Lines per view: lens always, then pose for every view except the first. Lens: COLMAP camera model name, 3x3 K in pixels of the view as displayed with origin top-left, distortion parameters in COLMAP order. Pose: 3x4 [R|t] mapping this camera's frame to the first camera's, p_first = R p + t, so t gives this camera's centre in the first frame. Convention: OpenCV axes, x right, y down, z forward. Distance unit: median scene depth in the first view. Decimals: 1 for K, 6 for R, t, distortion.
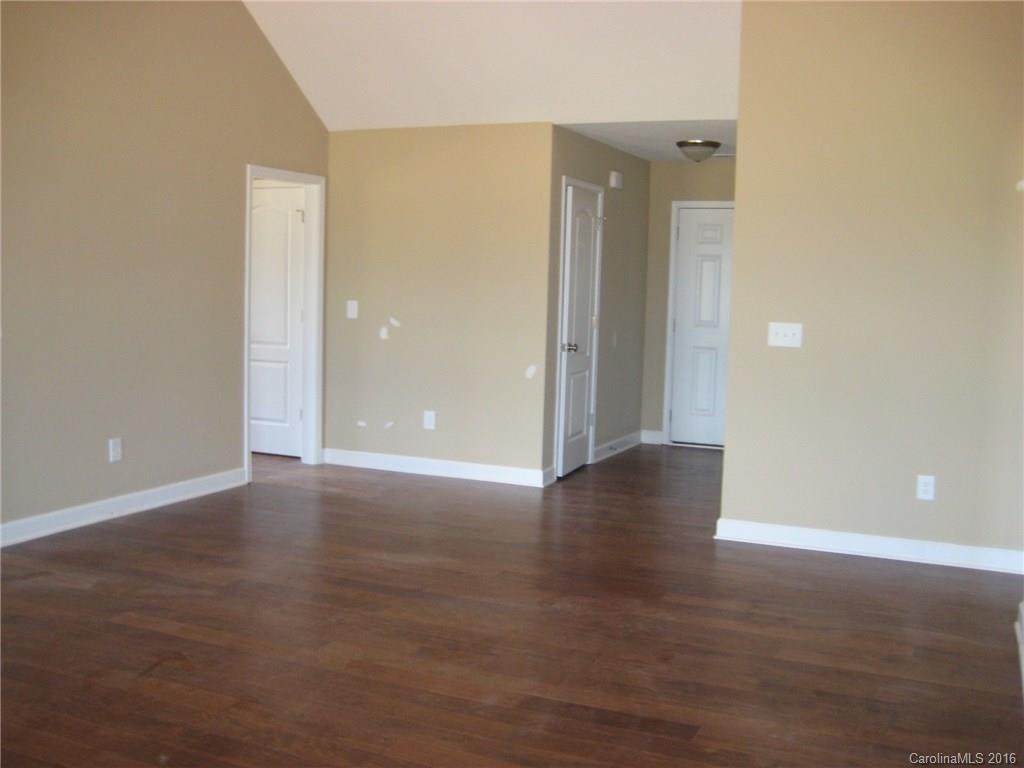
lens RADIAL K [[1065.5, 0, 512.0], [0, 1065.5, 384.0], [0, 0, 1]] dist [-0.161872, 0.212376]
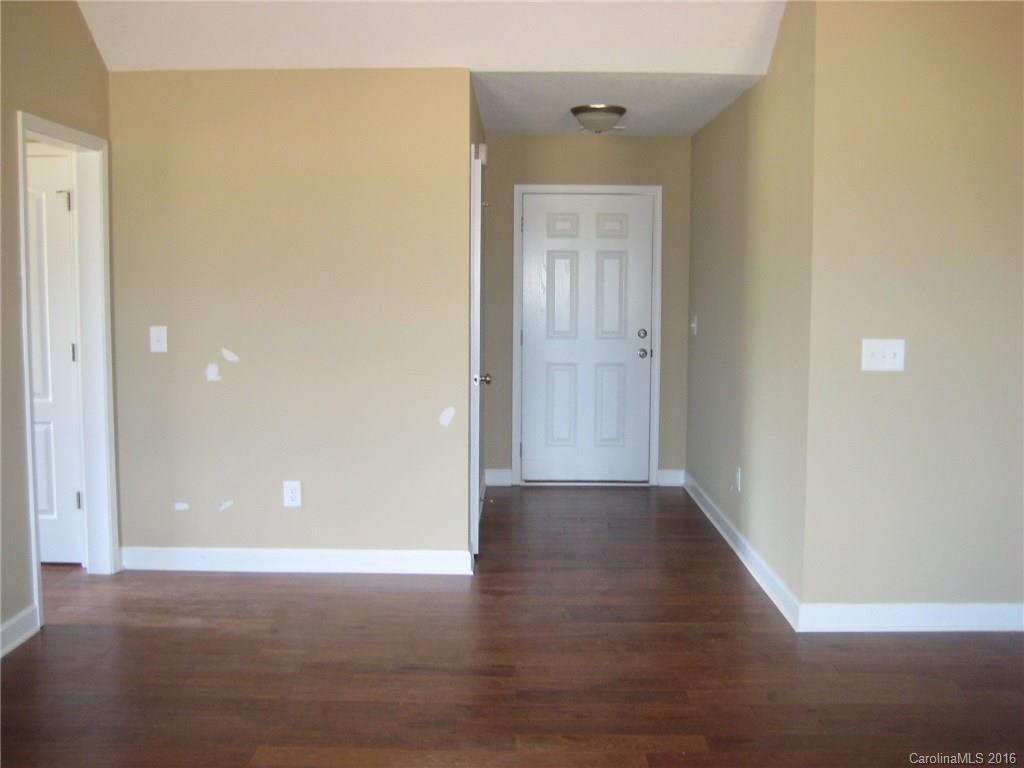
lens RADIAL K [[1065.5, 0, 512.0], [0, 1065.5, 384.0], [0, 0, 1]] dist [-0.161872, 0.212376]
pose [[0.921514, -0.058739, 0.383877, -0.200150], [0.058077, 0.998223, 0.013328, -0.037511], [-0.383978, 0.010013, 0.923288, 0.298521]]
